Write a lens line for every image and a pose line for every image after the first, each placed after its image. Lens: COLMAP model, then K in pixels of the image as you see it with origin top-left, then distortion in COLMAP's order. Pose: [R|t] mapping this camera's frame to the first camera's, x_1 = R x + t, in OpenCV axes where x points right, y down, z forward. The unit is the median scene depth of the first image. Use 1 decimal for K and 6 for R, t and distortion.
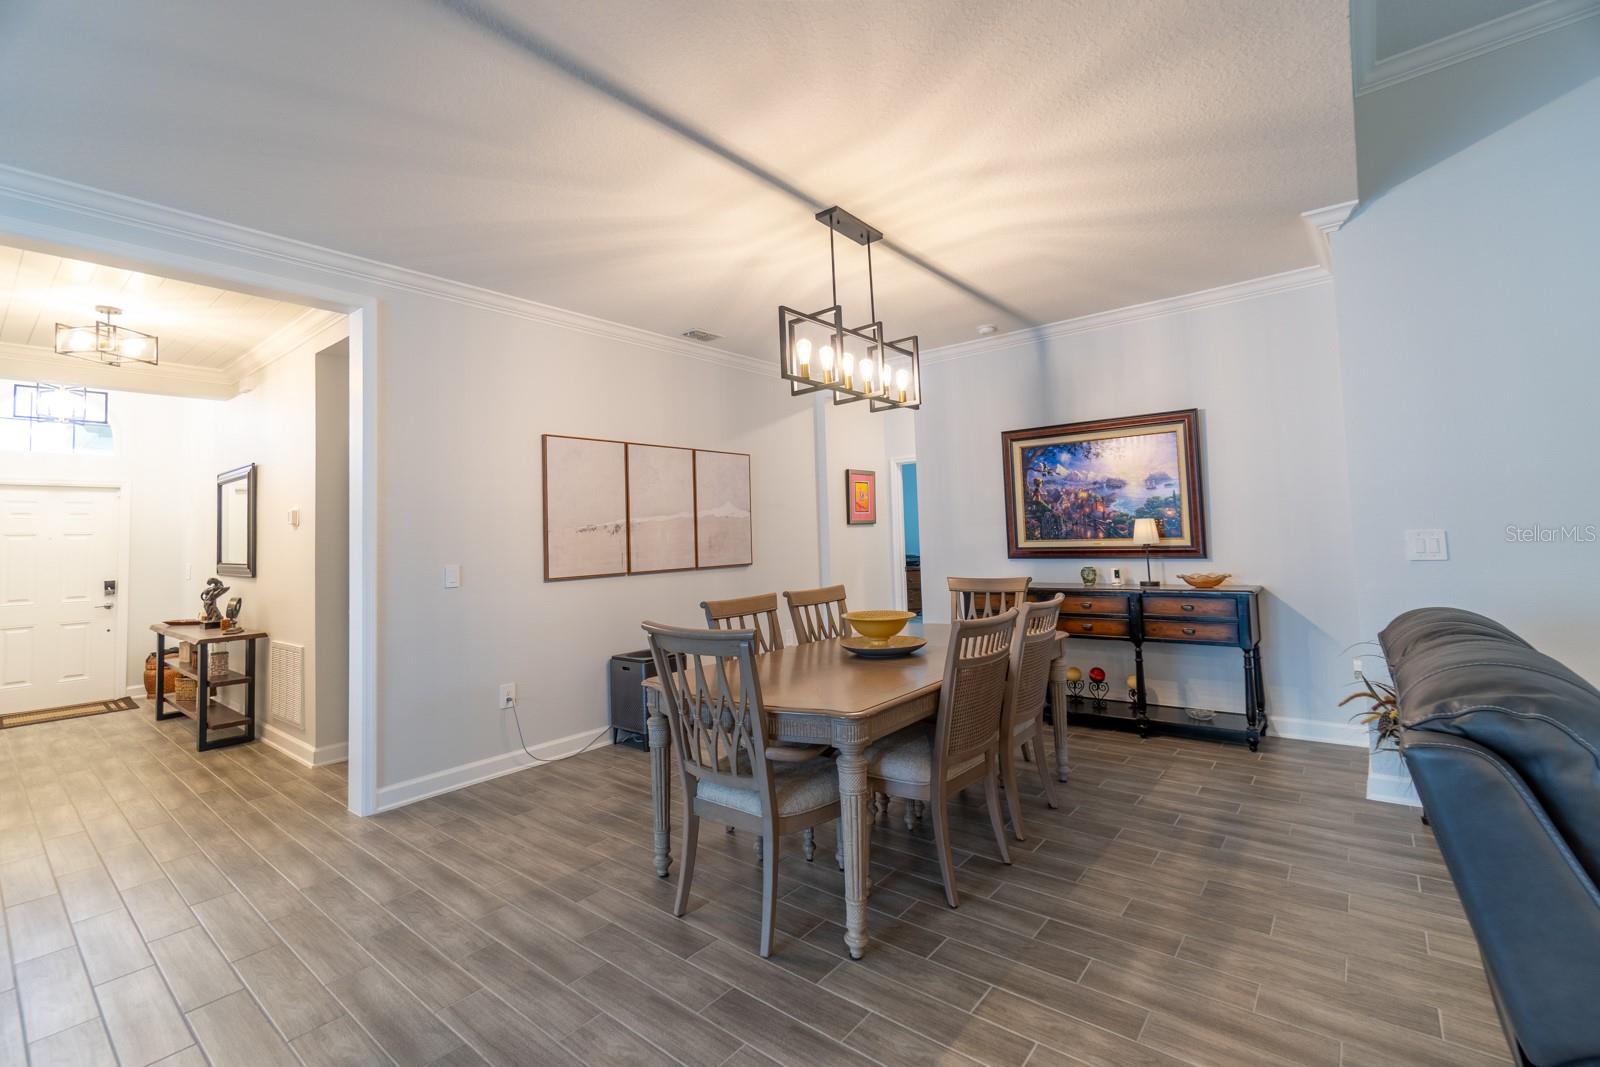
lens RADIAL K [[716.0, 0, 808.0], [0, 716.0, 498.4], [0, 0, 1]] dist [-0.007043, 0.002222]
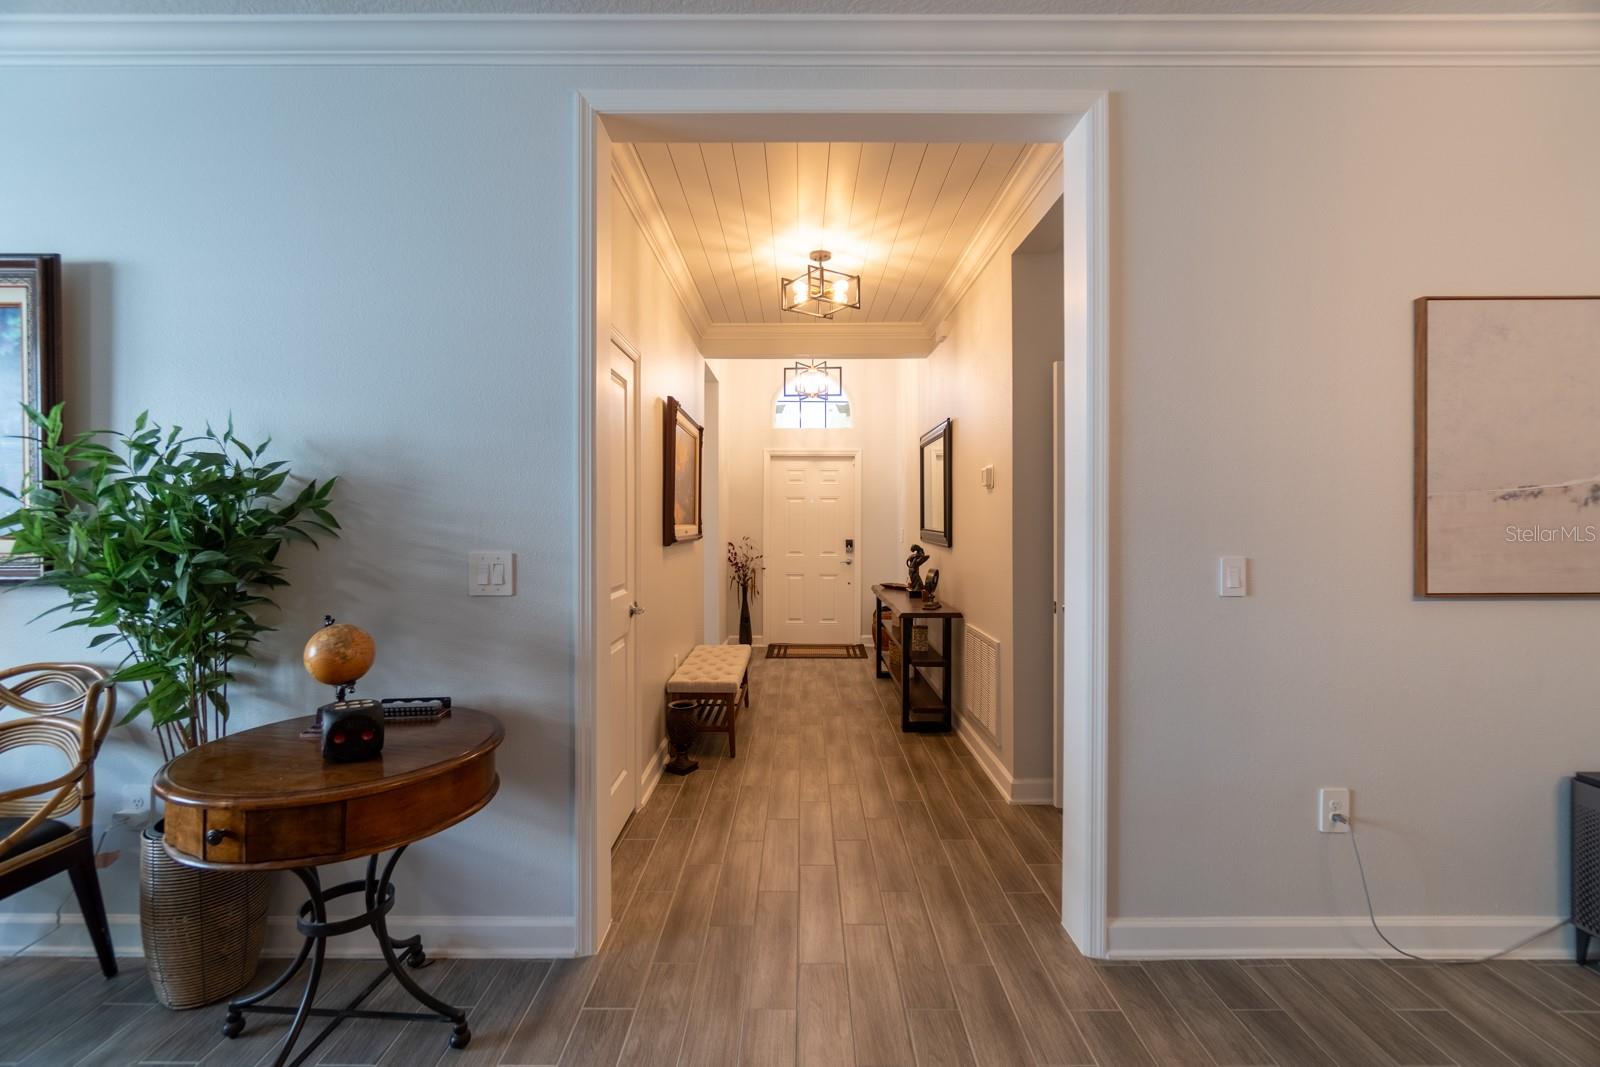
lens RADIAL K [[716.0, 0, 807.3], [0, 716.0, 528.7], [0, 0, 1]] dist [-0.007043, 0.002222]
pose [[0.647833, 0.041815, -0.760634, -0.223654], [0.021724, 0.997072, 0.073315, 0.019054], [0.761472, -0.064019, 0.645028, 0.303304]]
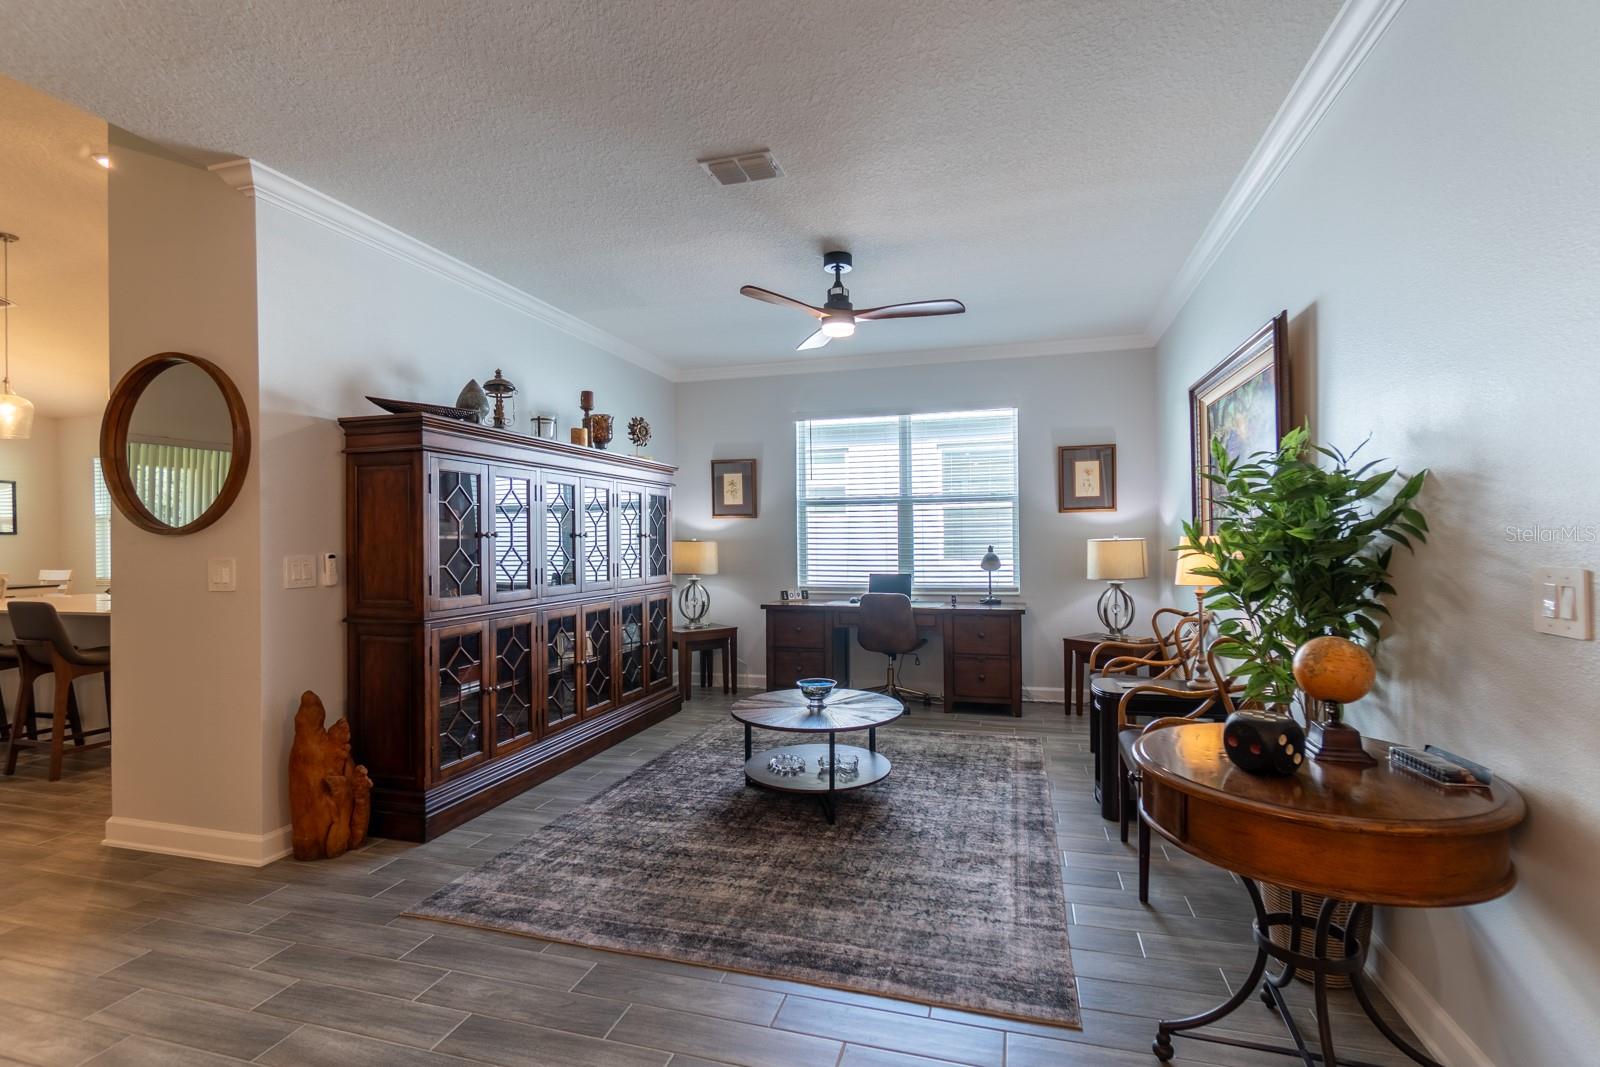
lens RADIAL K [[716.0, 0, 812.9], [0, 716.0, 532.2], [0, 0, 1]] dist [-0.007043, 0.002222]
pose [[-0.909008, 0.027589, -0.415865, -0.297292], [0.049052, 0.997954, -0.041013, 0.043095], [0.413883, -0.057680, -0.908501, 0.553438]]
